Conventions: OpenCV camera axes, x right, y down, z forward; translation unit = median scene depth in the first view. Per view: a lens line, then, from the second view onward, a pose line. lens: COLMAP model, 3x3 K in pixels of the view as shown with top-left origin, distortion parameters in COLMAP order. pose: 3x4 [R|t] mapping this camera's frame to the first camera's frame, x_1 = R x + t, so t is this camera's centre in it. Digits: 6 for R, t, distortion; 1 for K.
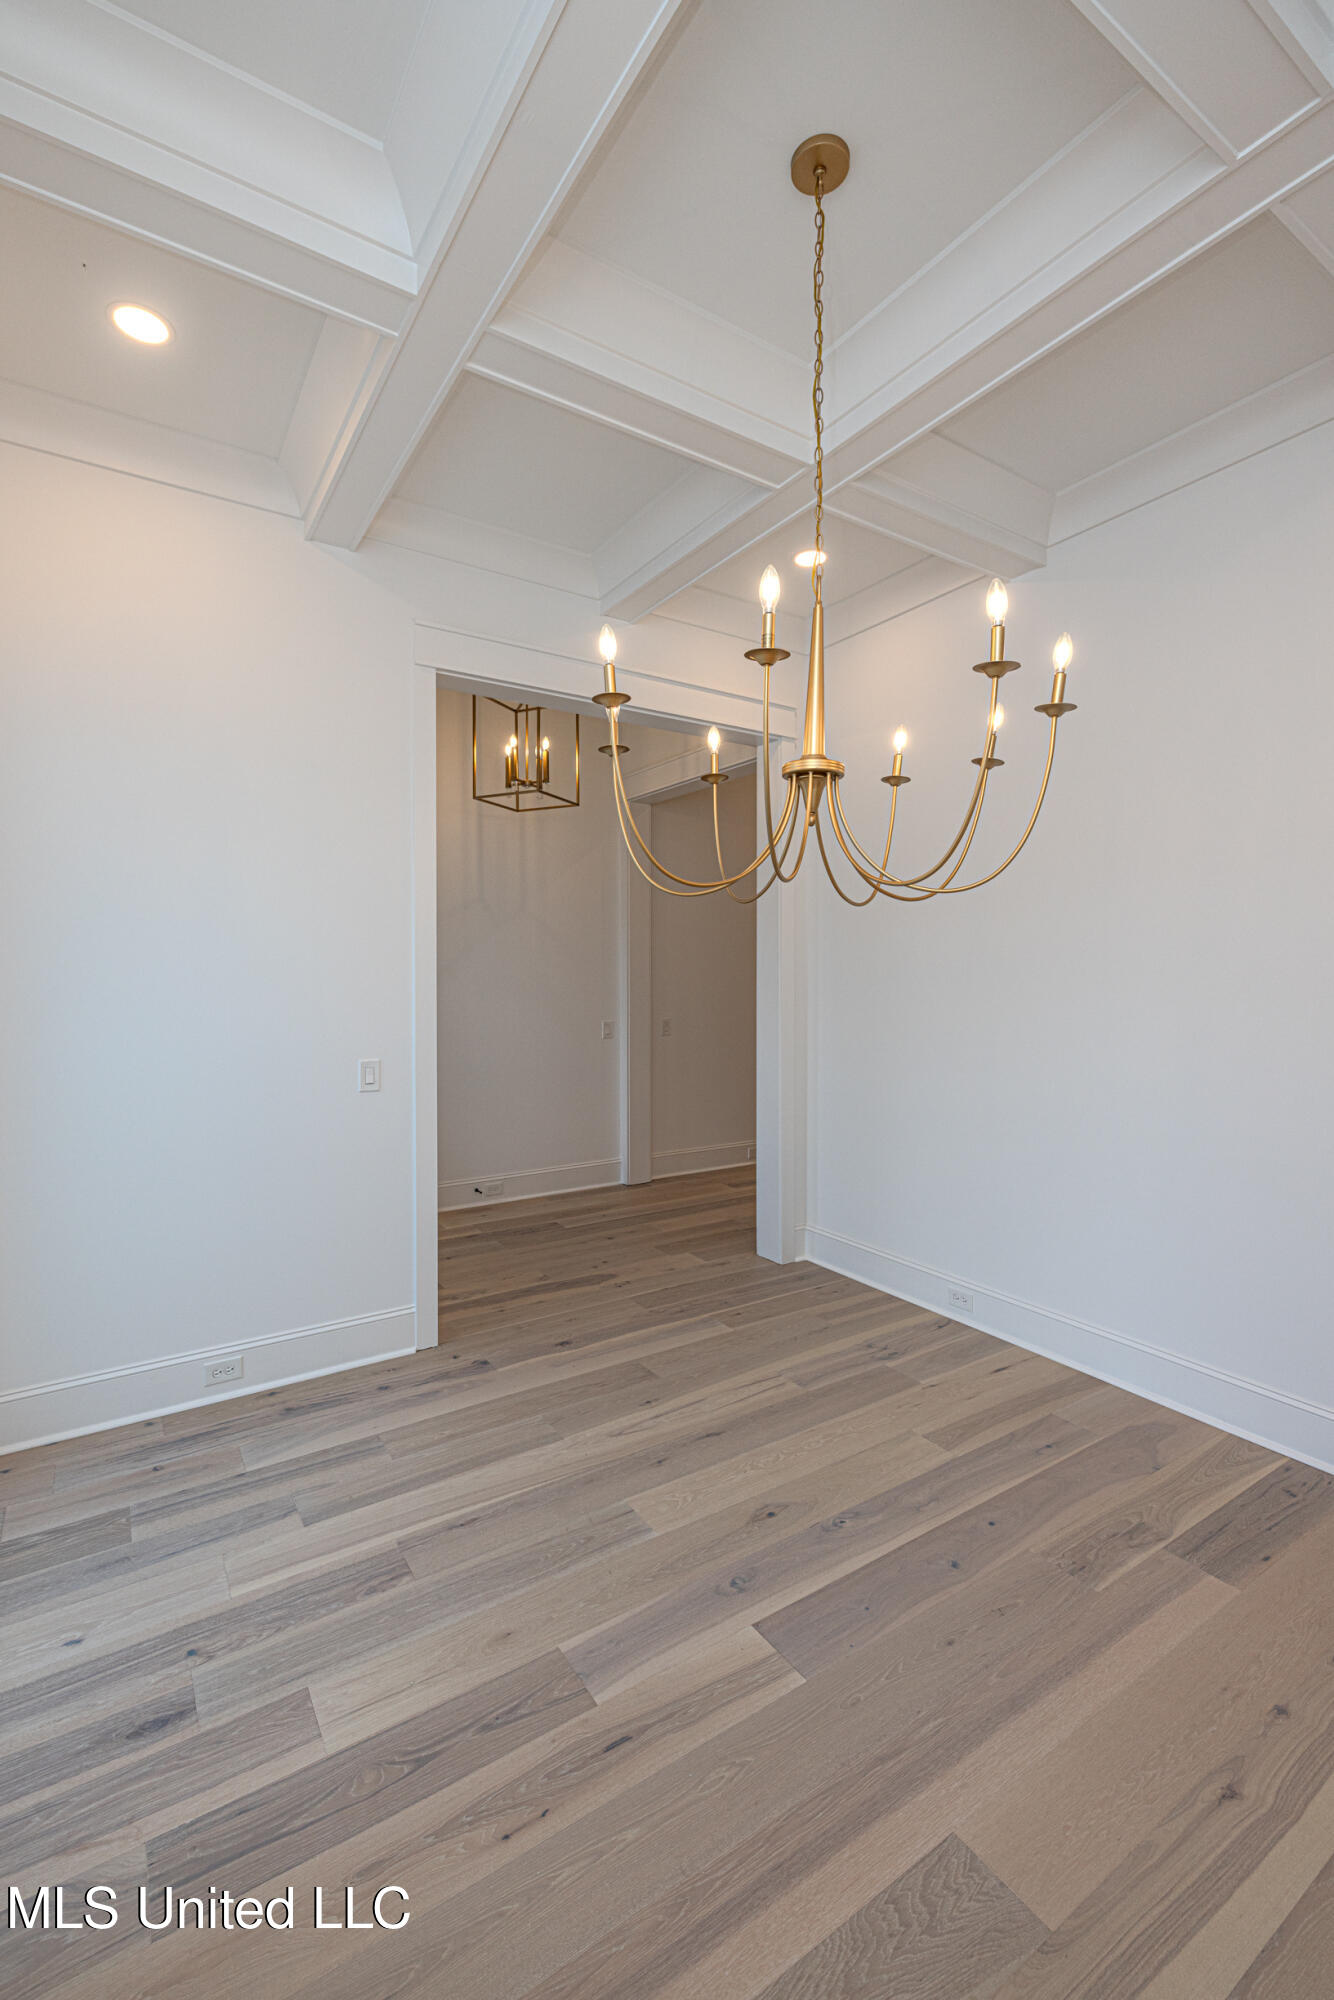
lens RADIAL K [[856.5, 0, 662.2], [0, 856.5, 993.1], [0, 0, 1]] dist [0.001612, 0.000121]
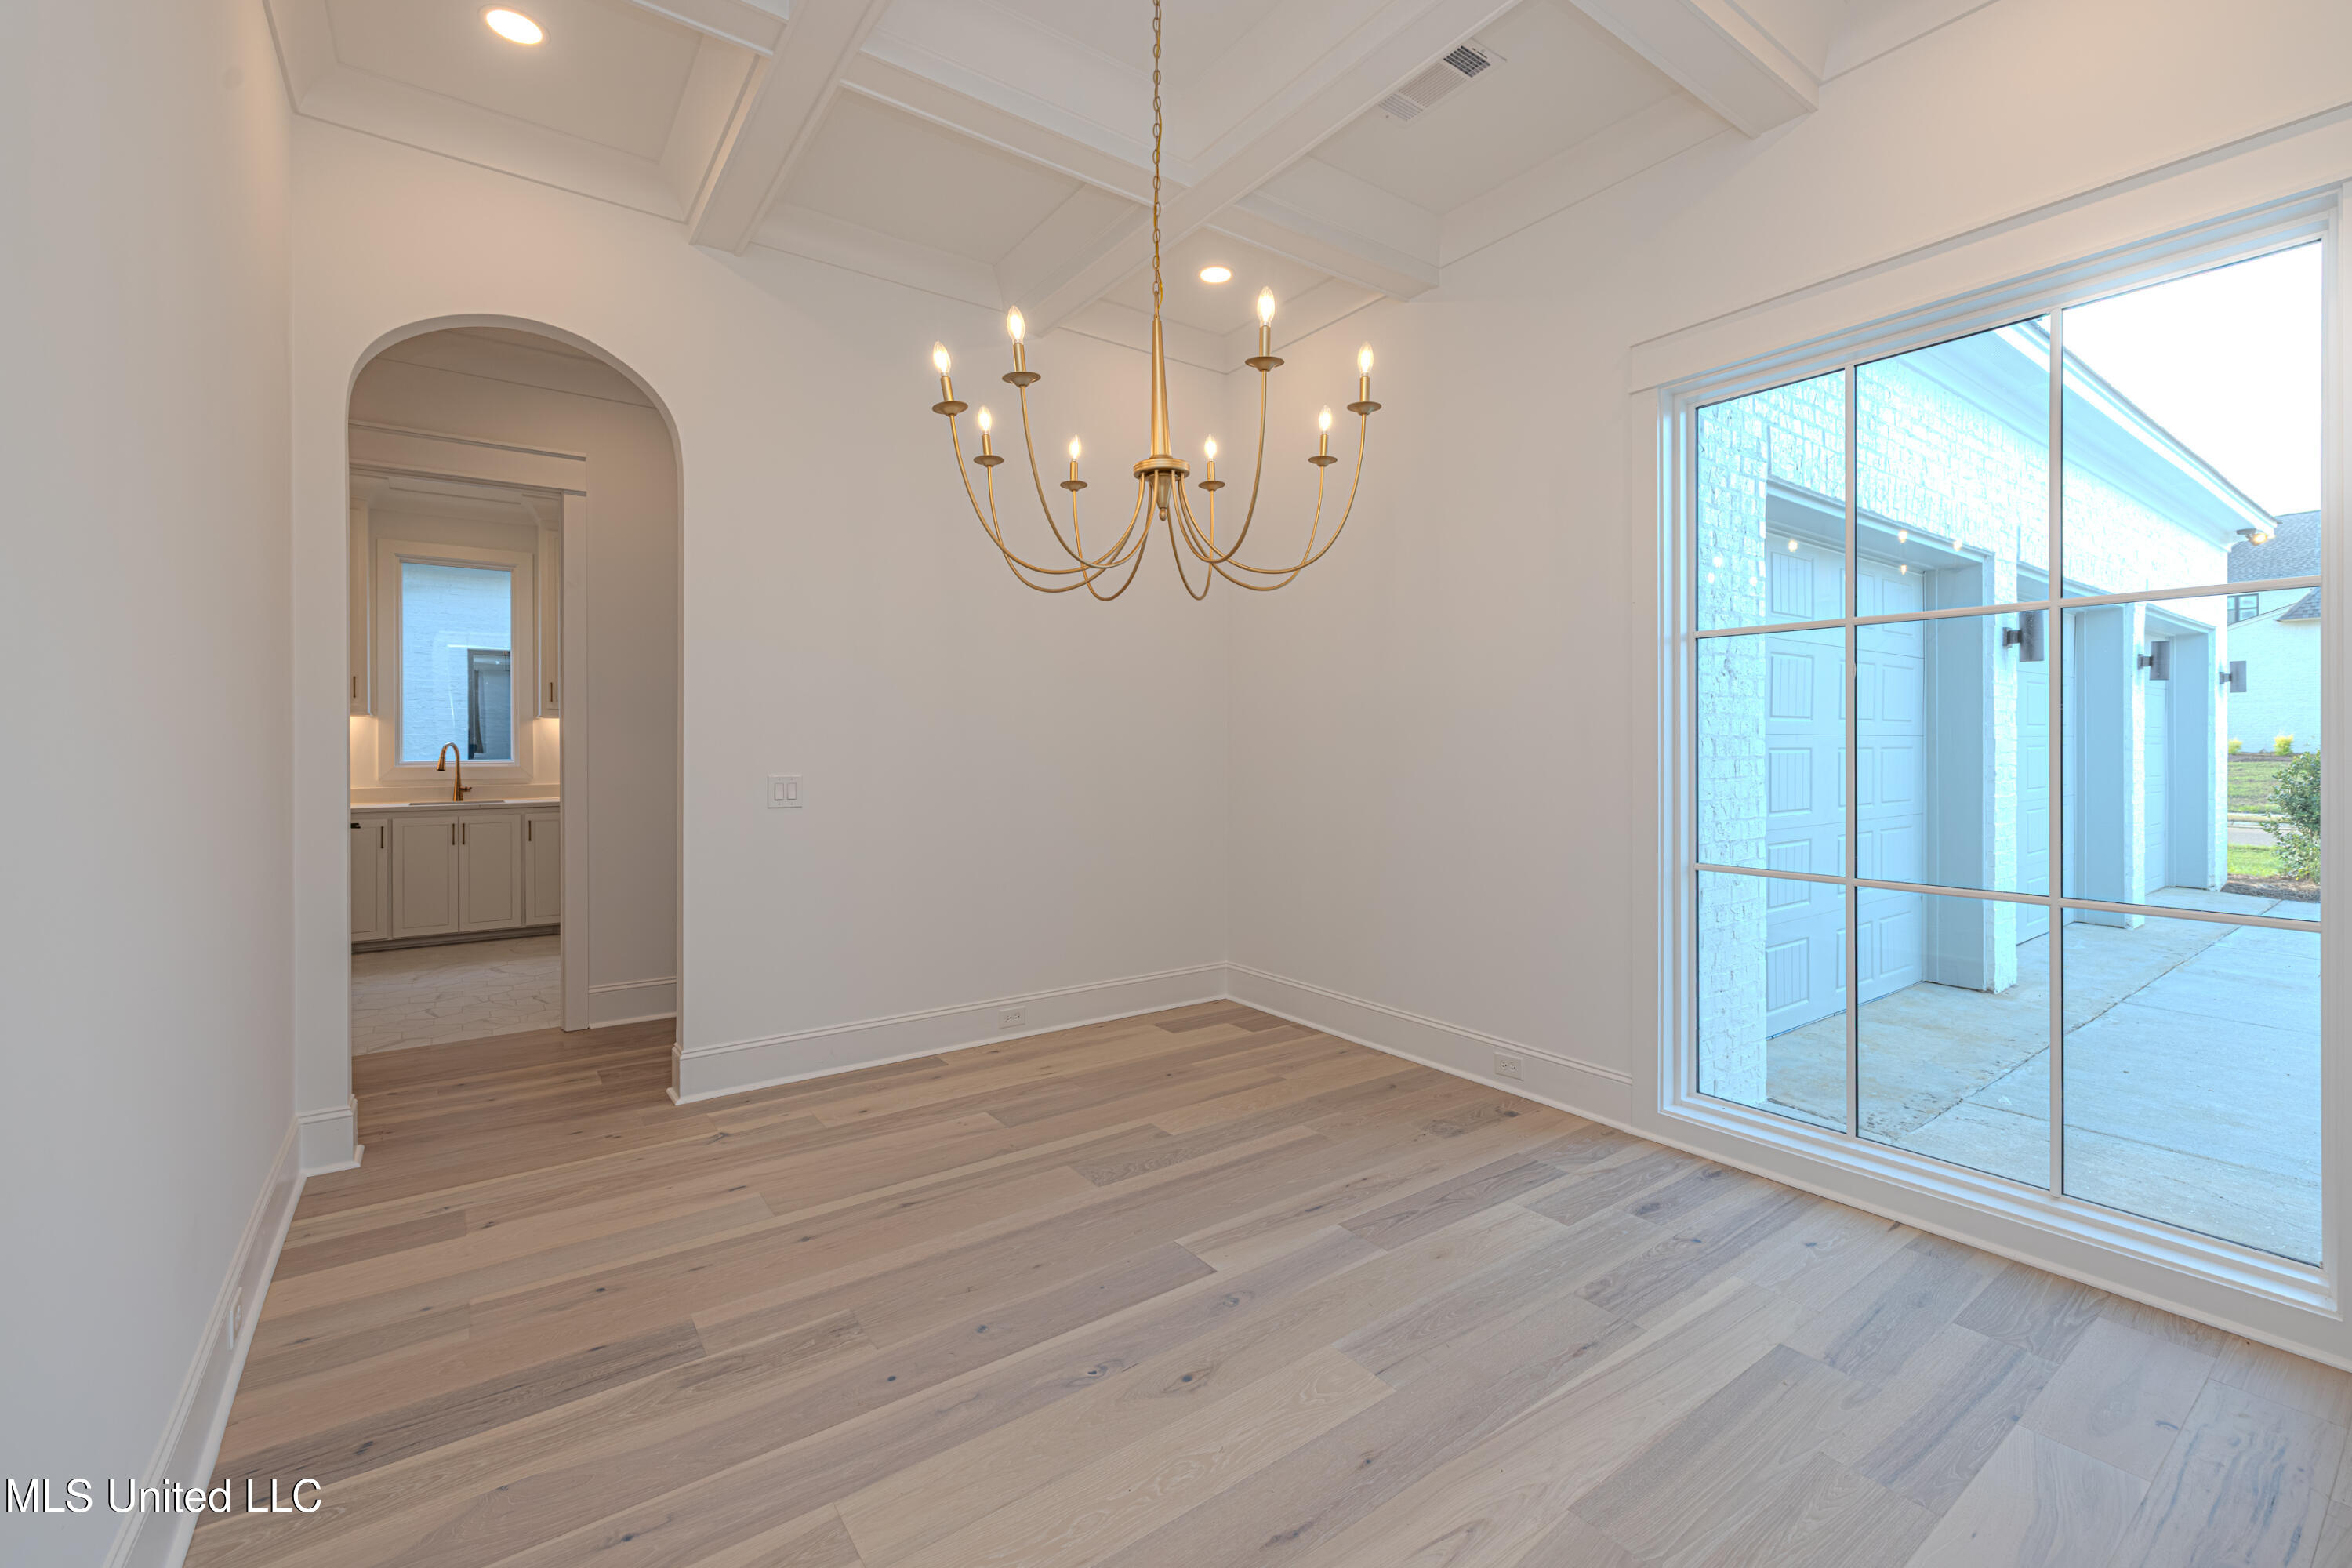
lens RADIAL K [[1007.2, 0, 1182.0], [0, 1007.2, 761.5], [0, 0, 1]] dist [0.001612, 0.000121]
pose [[-0.998743, 0.002423, -0.050058, 0.196824], [0.000609, 0.999344, 0.036207, 0.060738], [0.050113, 0.036131, -0.998090, 2.089255]]
